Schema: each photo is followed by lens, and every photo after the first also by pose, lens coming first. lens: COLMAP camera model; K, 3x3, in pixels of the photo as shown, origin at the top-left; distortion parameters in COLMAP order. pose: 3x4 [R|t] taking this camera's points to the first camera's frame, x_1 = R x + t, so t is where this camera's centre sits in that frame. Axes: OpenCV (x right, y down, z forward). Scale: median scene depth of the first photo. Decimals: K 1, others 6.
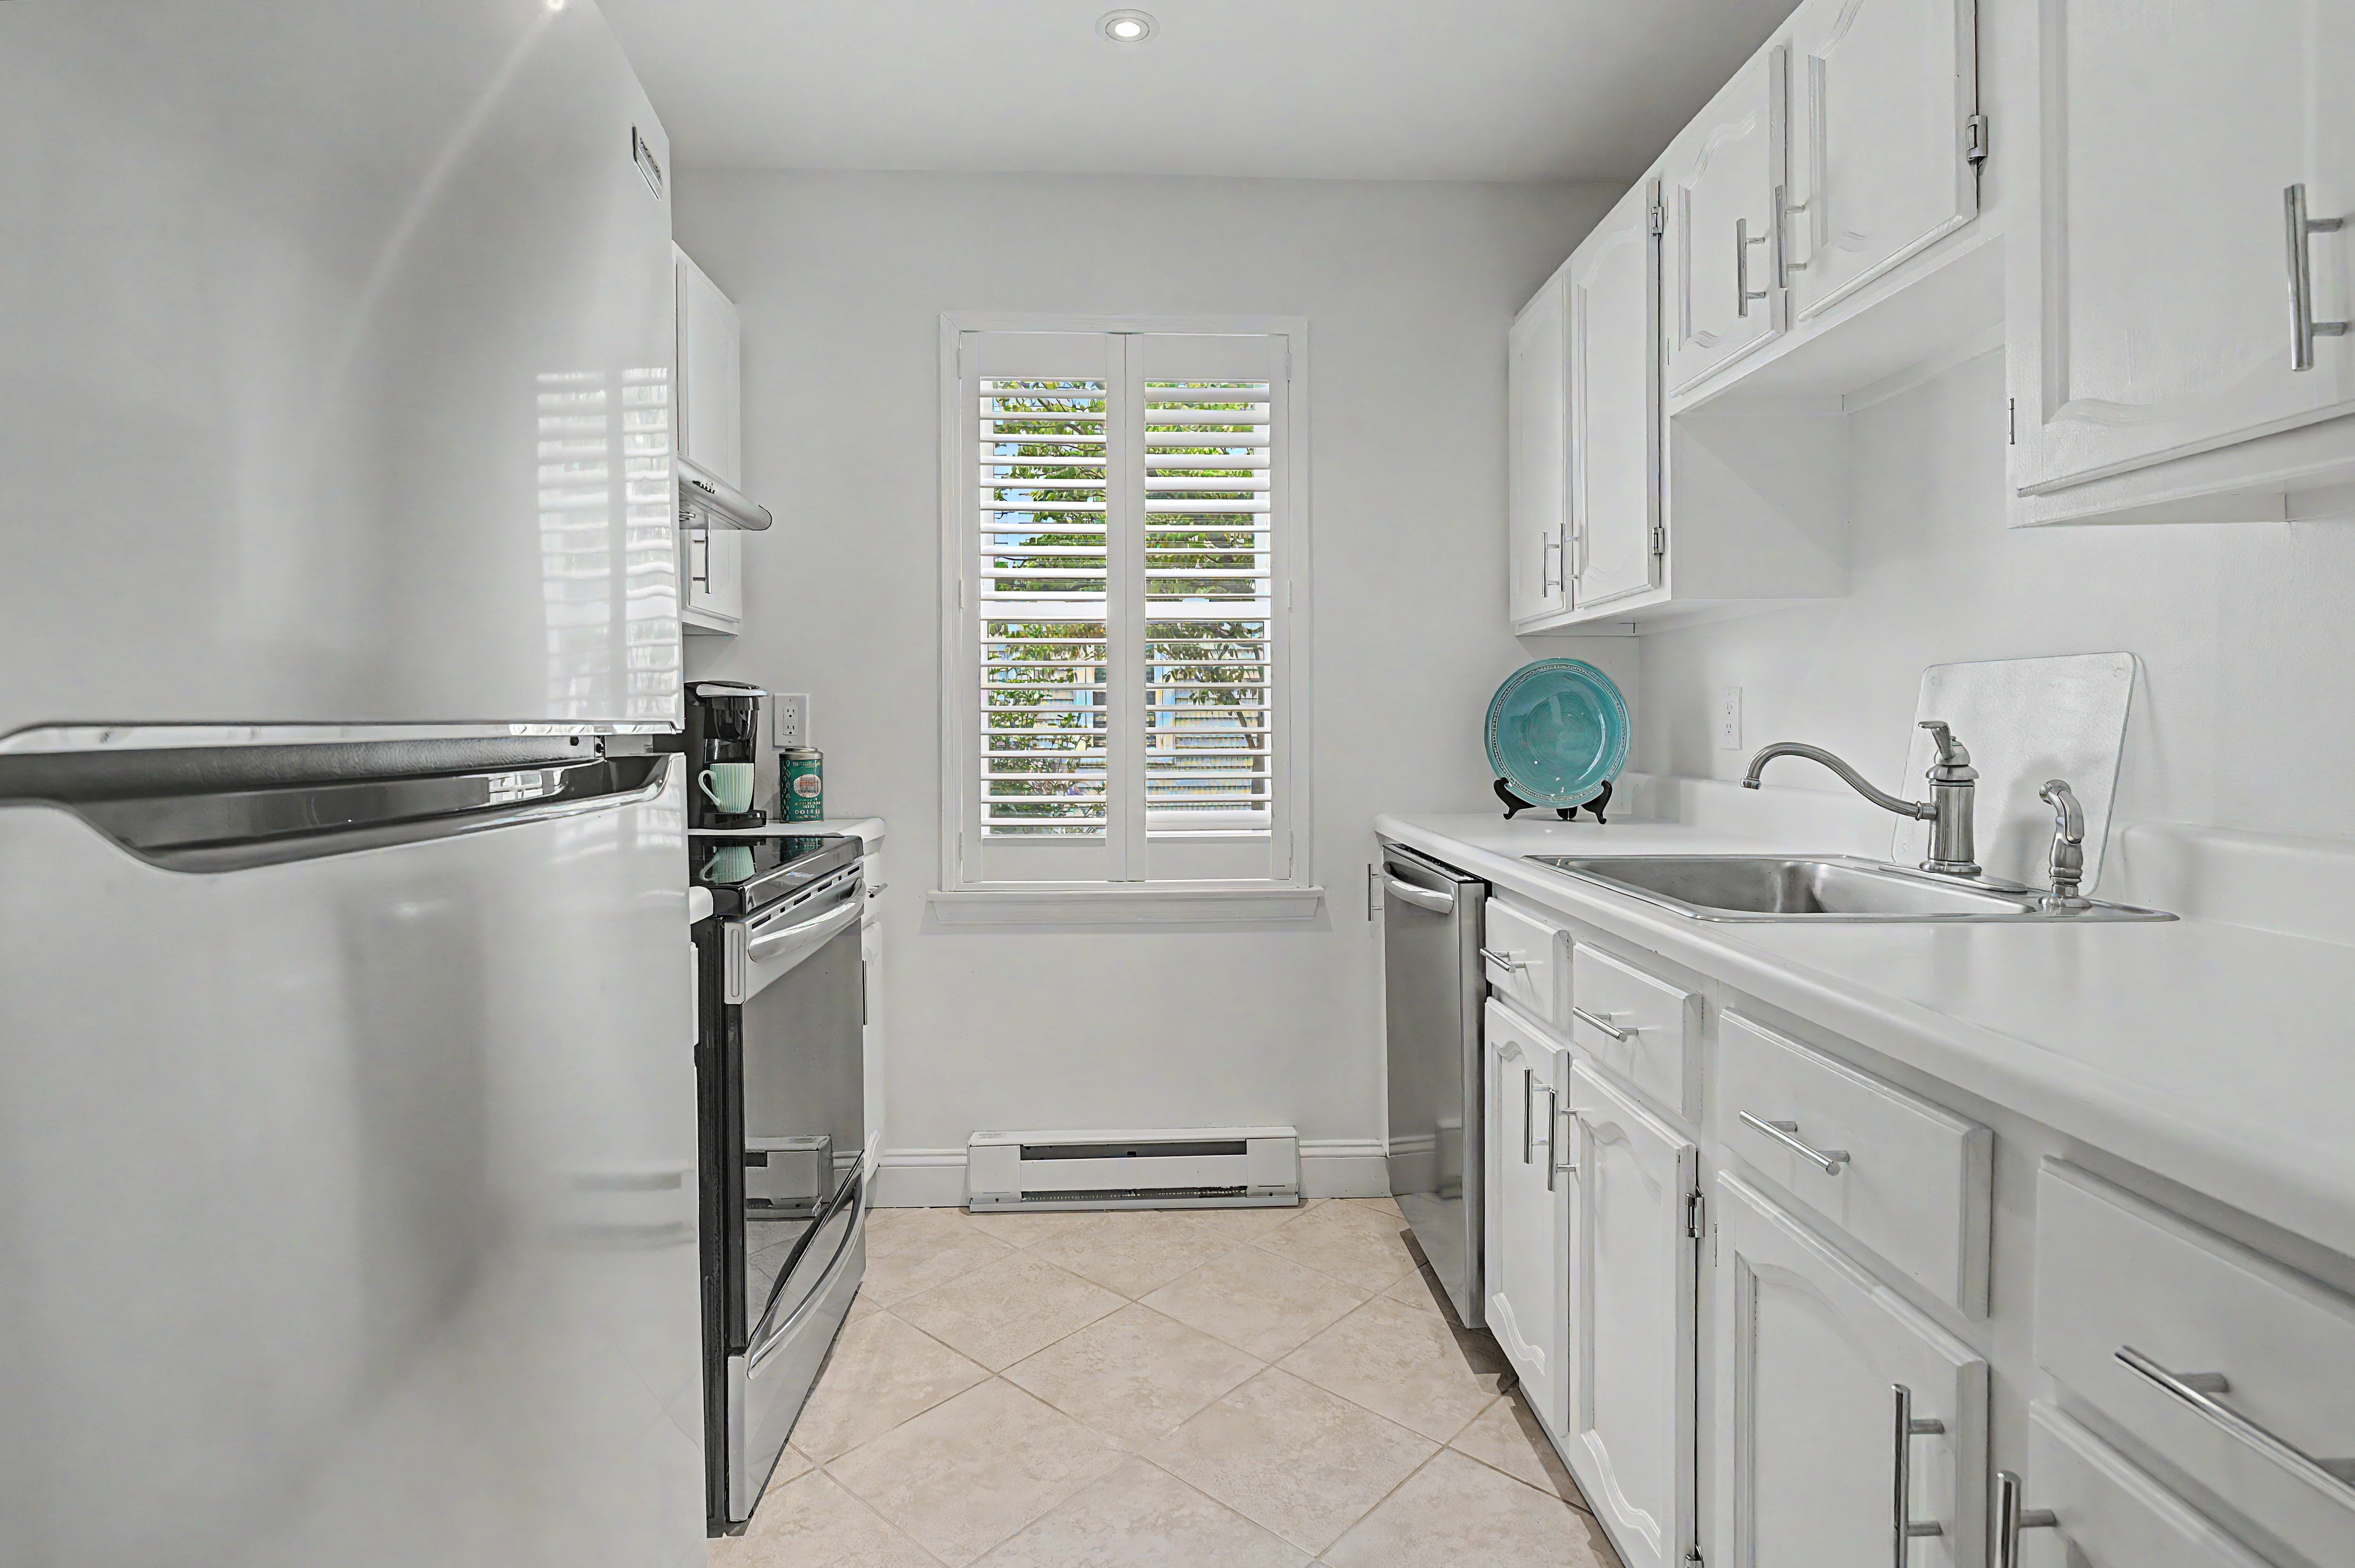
lens RADIAL K [[1194.0, 0, 1181.1], [0, 1194.0, 731.5], [0, 0, 1]] dist [-0.000156, 0.004876]
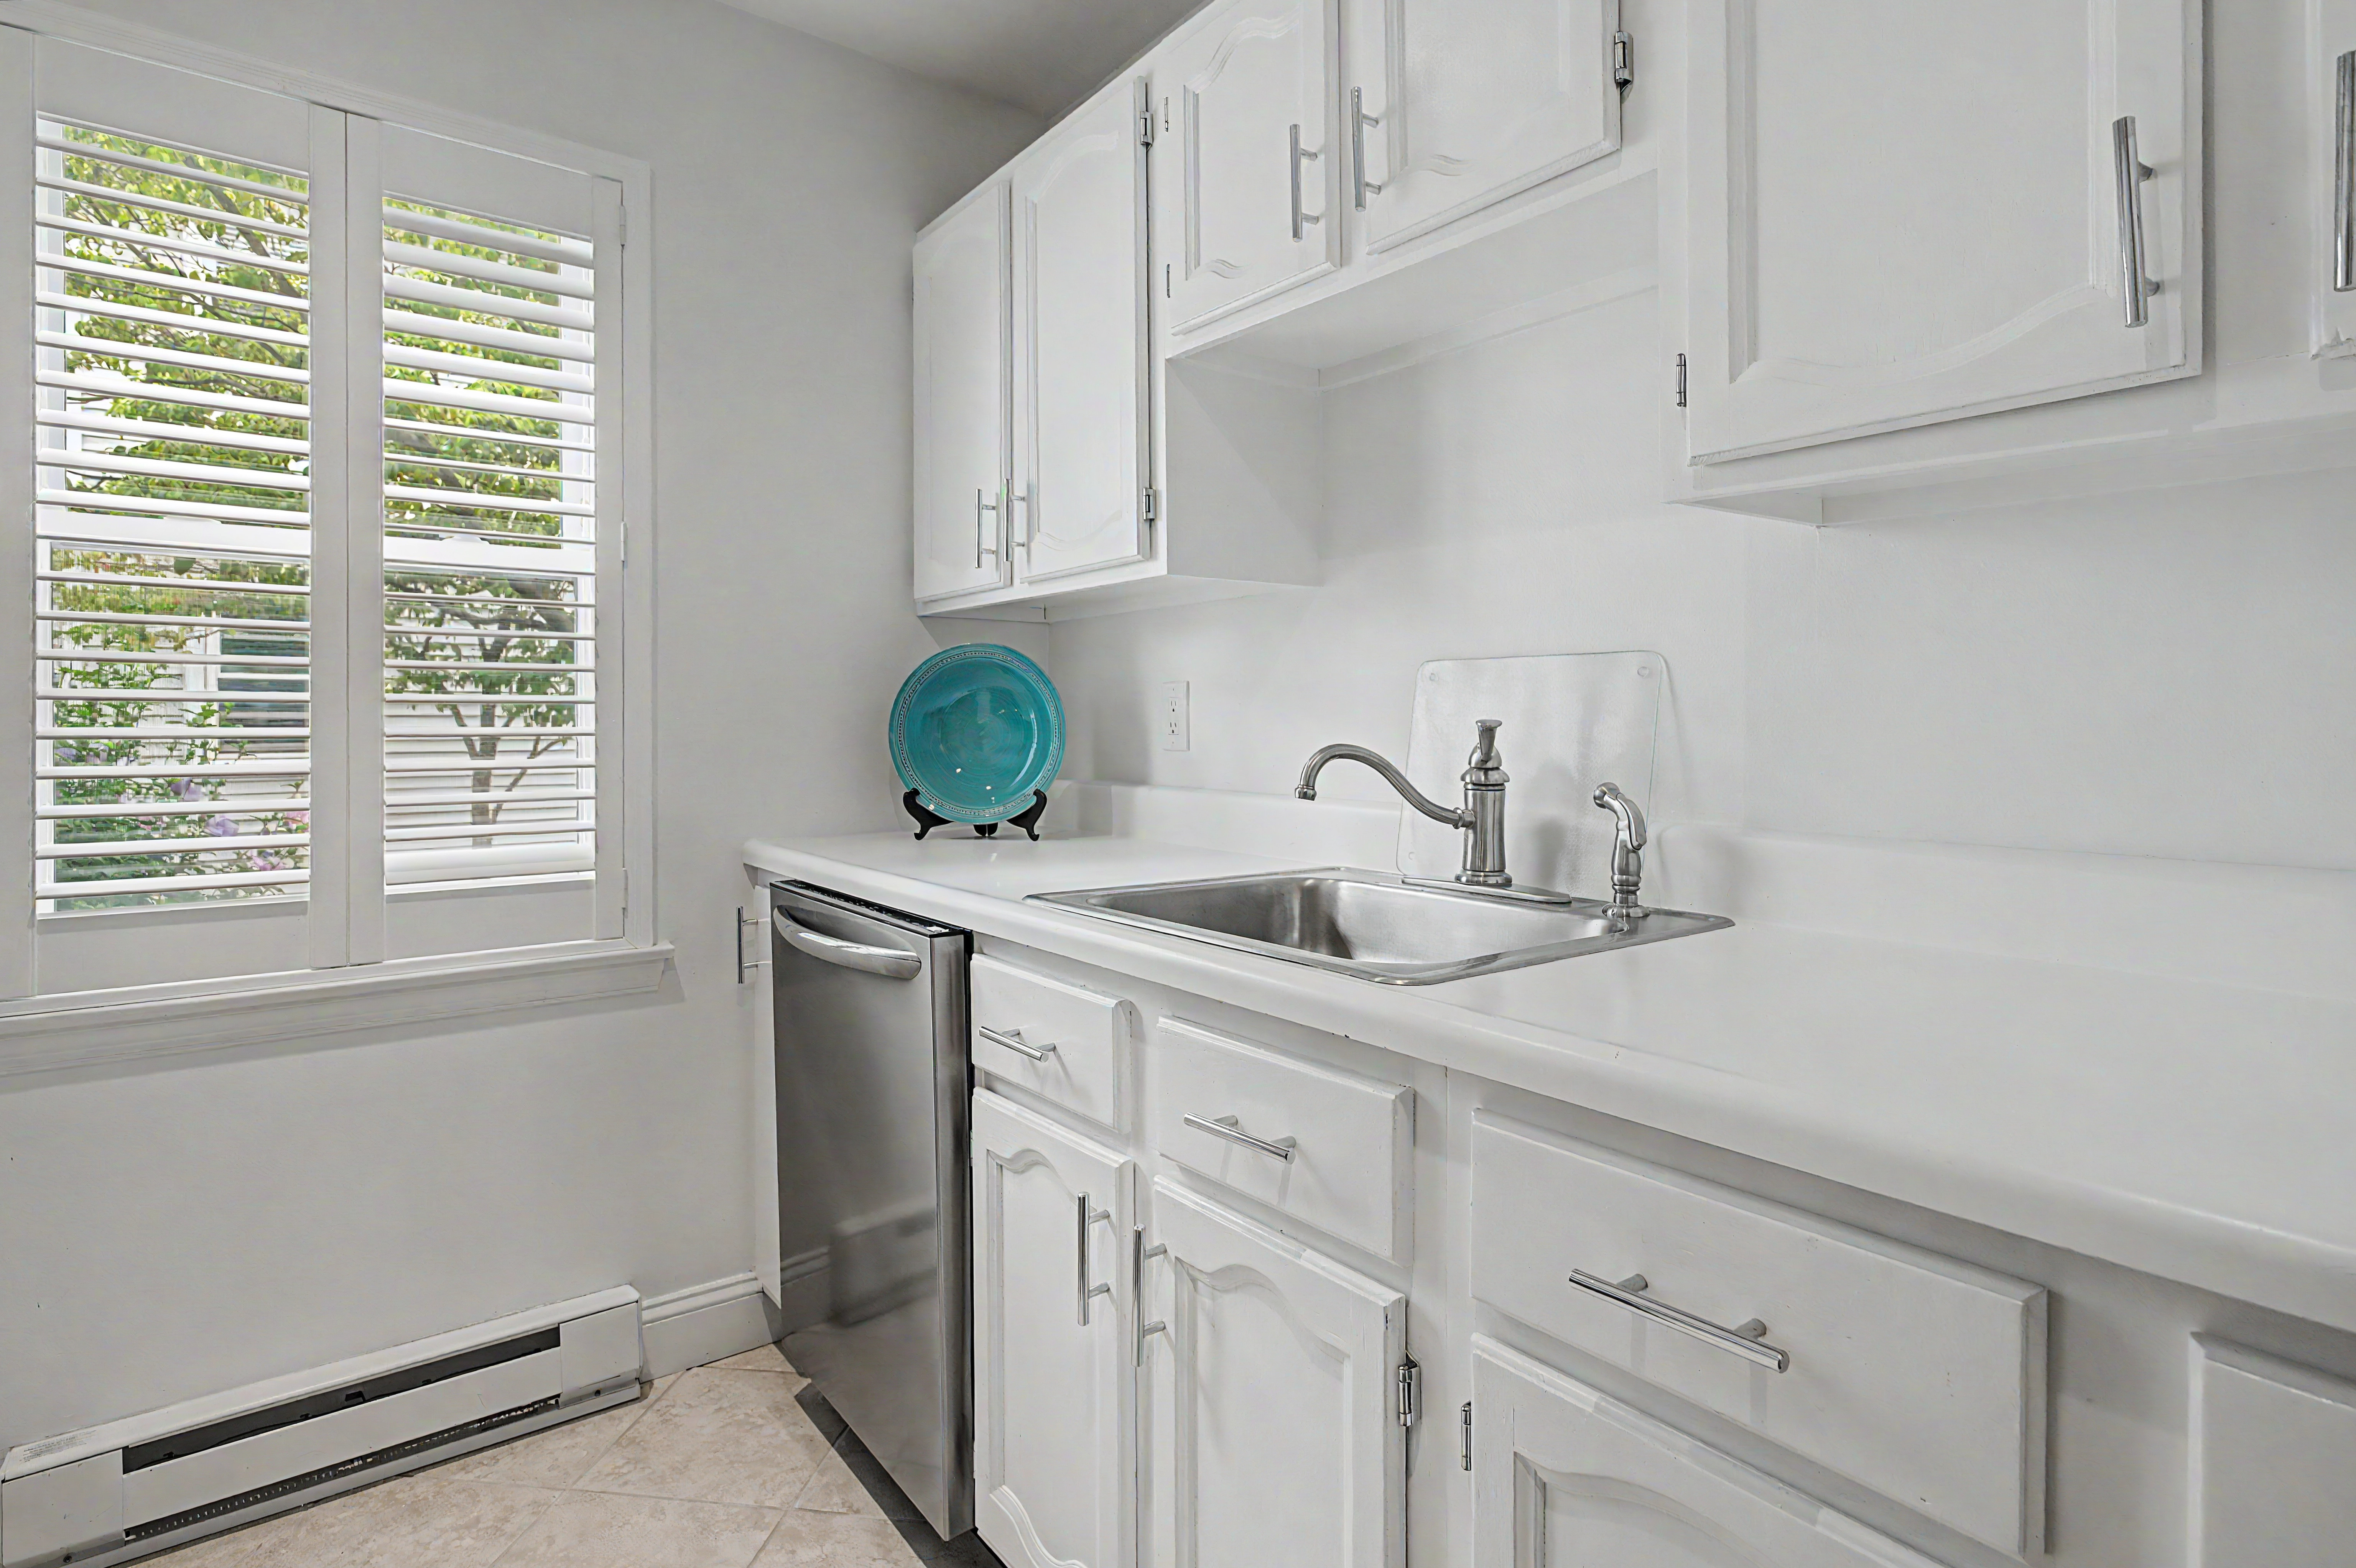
lens RADIAL K [[1194.6, 0, 1181.6], [0, 1194.6, 731.5], [0, 0, 1]] dist [-0.000156, 0.004876]
pose [[0.817303, 0.000173, 0.576208, -0.055238], [0.000392, 1.000000, -0.000857, 0.000390], [-0.576208, 0.000926, 0.817302, 0.254036]]
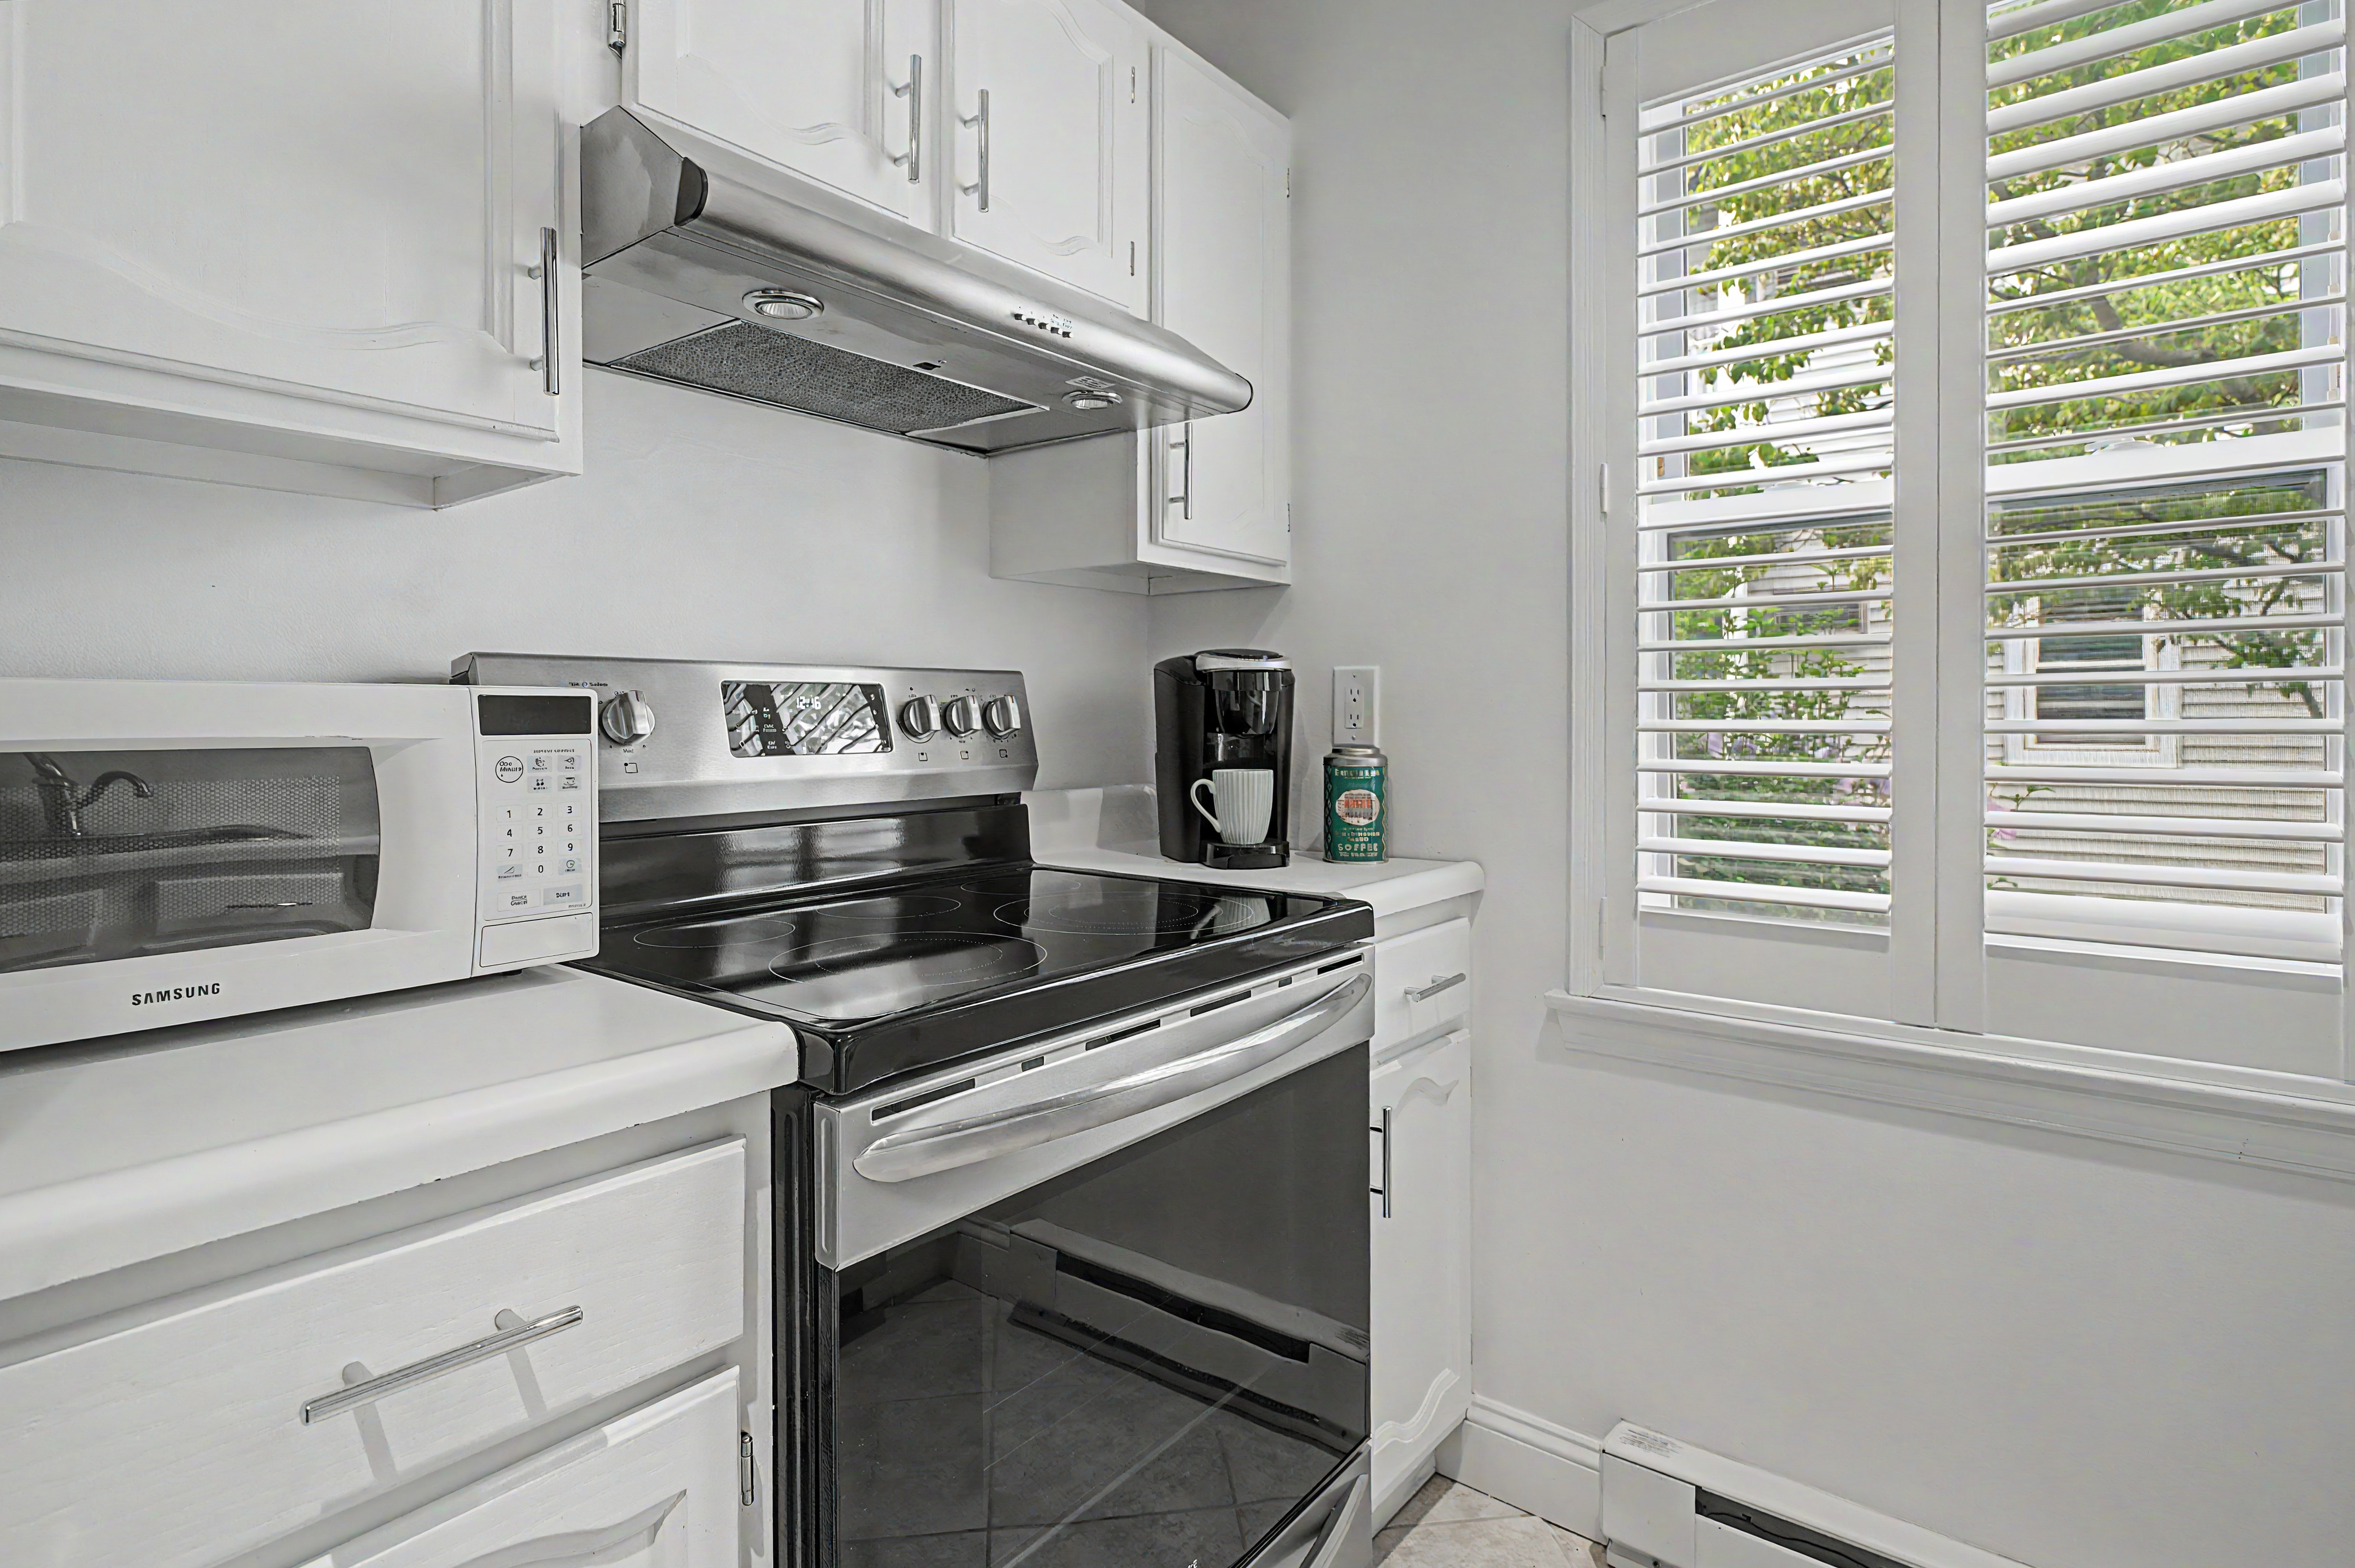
lens RADIAL K [[1211.2, 0, 1174.5], [0, 1211.2, 714.1], [0, 0, 1]] dist [-0.003082, 0.000823]
pose [[0.759025, -0.000801, -0.651061, 0.046918], [-0.003311, 0.999982, -0.005090, -0.001564], [0.651053, 0.006019, 0.759009, 0.479950]]
